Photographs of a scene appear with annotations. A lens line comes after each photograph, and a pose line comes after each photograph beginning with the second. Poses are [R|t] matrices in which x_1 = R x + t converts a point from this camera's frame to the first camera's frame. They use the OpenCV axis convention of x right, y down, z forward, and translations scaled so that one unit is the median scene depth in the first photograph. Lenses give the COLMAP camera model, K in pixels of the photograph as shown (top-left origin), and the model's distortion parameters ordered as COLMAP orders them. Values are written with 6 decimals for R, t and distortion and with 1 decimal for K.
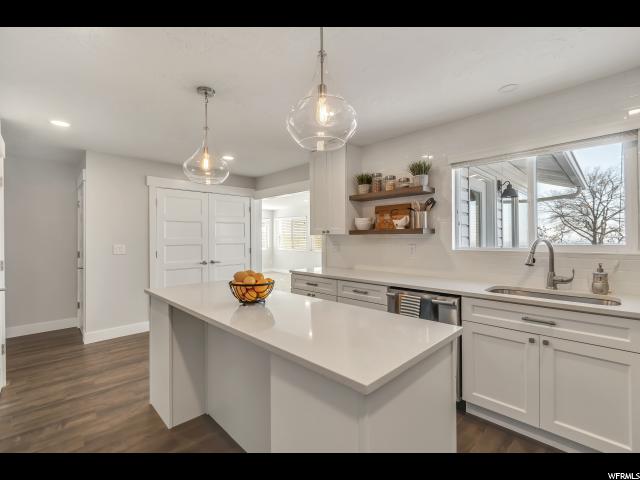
lens RADIAL K [[288.0, 0, 320.0], [0, 288.0, 240.0], [0, 0, 1]] dist [0.001302, -0.000130]
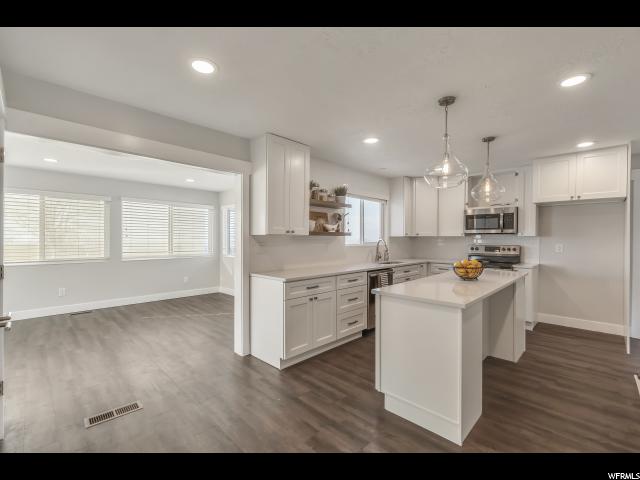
lens RADIAL K [[288.0, 0, 320.0], [0, 288.0, 240.0], [0, 0, 1]] dist [0.001302, -0.000130]
pose [[-0.031498, -0.000175, 0.999504, -1.082803], [0.004106, 0.999992, 0.000305, -0.001519], [-0.999495, 0.004114, -0.031497, 1.124847]]
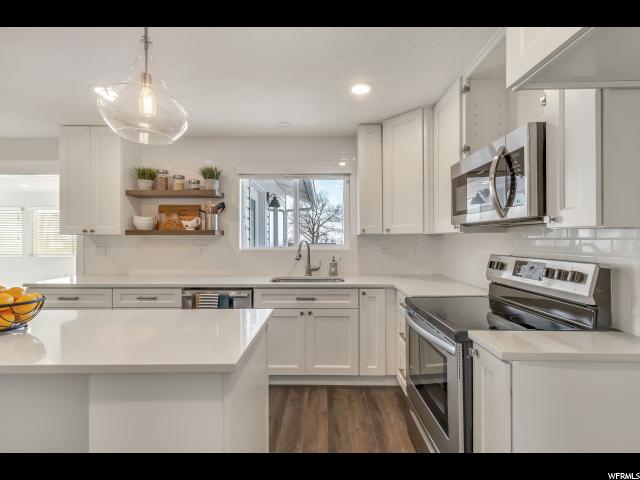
lens RADIAL K [[288.0, 0, 320.0], [0, 288.0, 240.0], [0, 0, 1]] dist [0.001302, -0.000130]
pose [[0.701941, 0.002172, 0.712232, -0.118660], [0.000897, 0.999992, -0.003933, 0.000557], [-0.712235, 0.003400, 0.701933, -0.021777]]
